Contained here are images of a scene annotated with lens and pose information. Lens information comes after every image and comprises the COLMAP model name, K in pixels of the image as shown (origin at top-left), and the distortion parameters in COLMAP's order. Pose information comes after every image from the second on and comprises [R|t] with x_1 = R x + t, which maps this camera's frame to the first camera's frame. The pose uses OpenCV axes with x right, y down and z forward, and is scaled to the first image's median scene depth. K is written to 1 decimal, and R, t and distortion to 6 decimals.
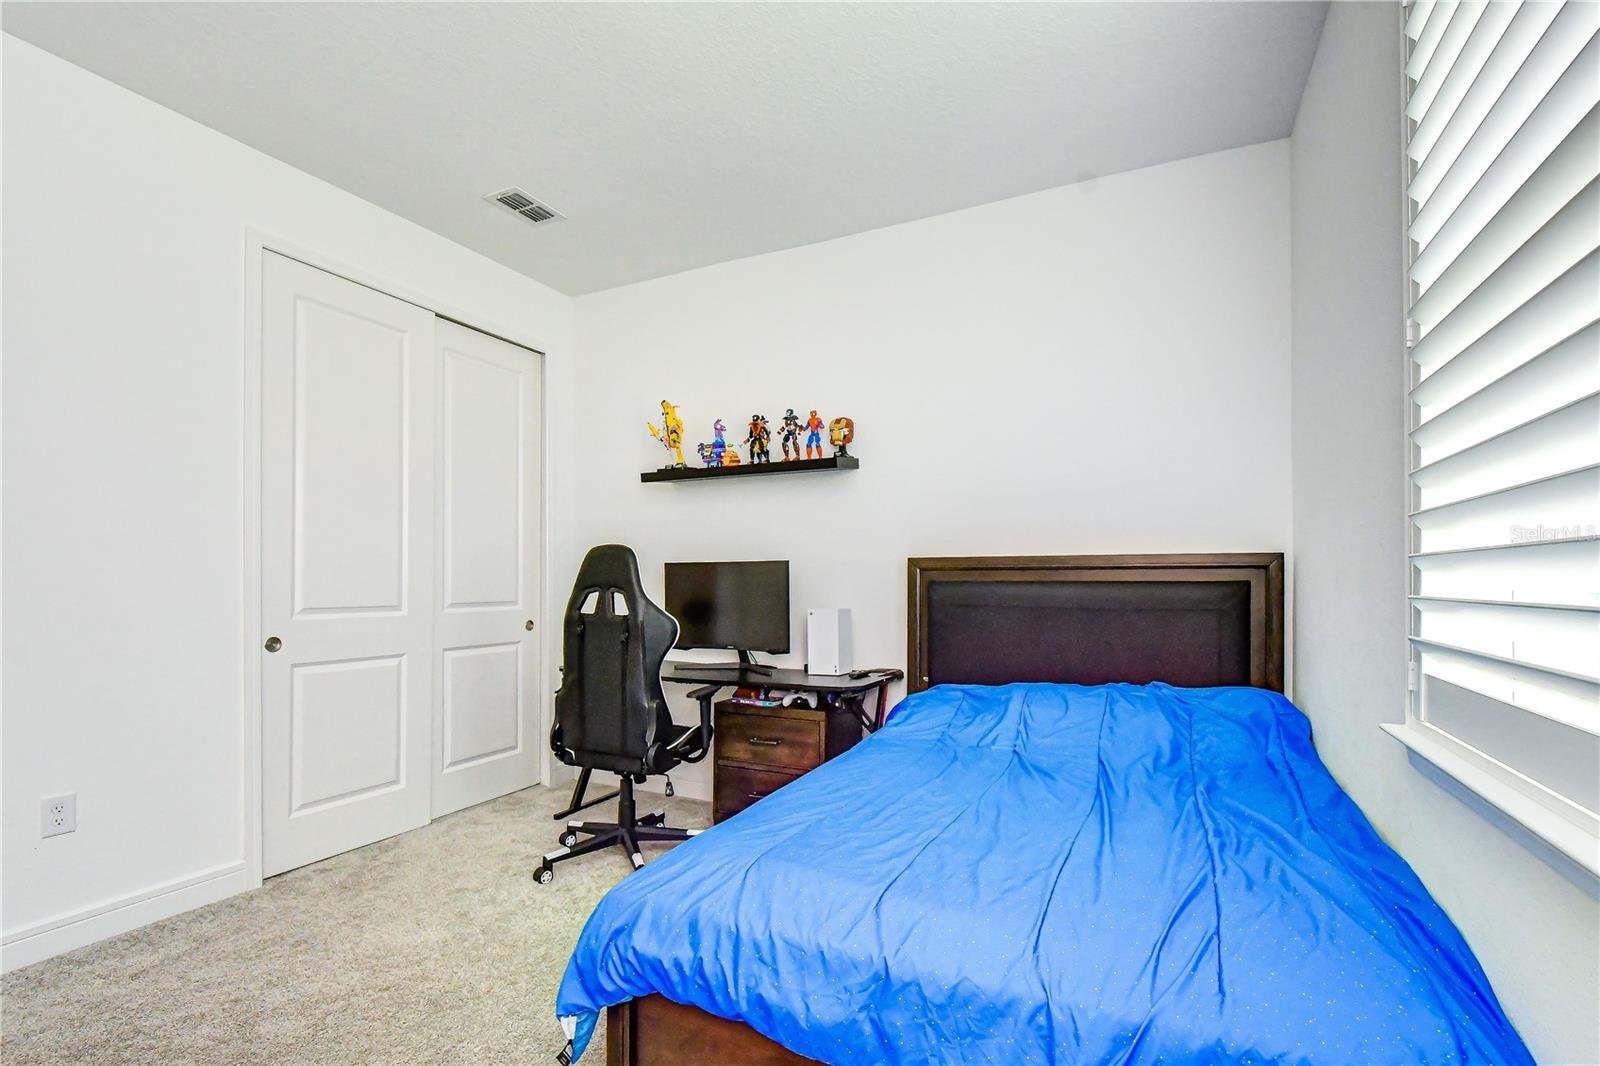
lens RADIAL K [[728.9, 0, 800.4], [0, 728.9, 571.4], [0, 0, 1]] dist [0.000824, -0.000310]
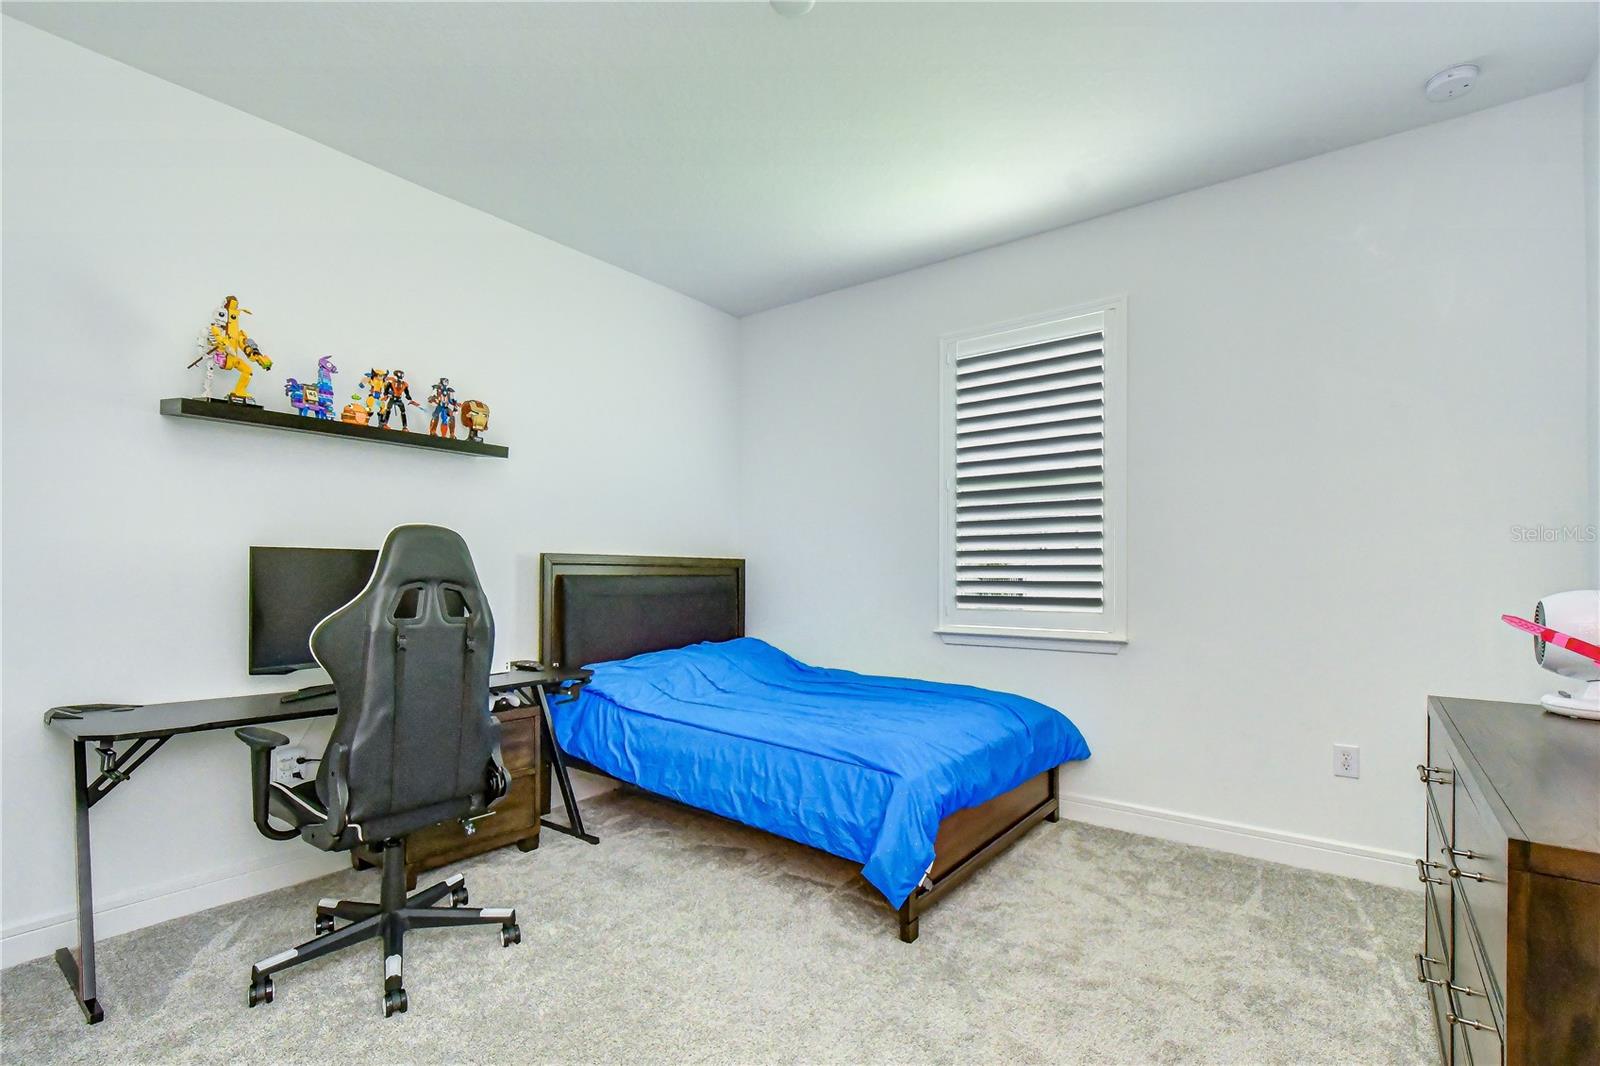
lens RADIAL K [[728.9, 0, 800.4], [0, 728.9, 571.4], [0, 0, 1]] dist [0.000824, -0.000310]
pose [[0.202319, 0.008325, 0.979284, -0.769081], [-0.012592, 0.999903, -0.005899, 0.008666], [-0.979239, -0.011137, 0.202404, 0.396068]]
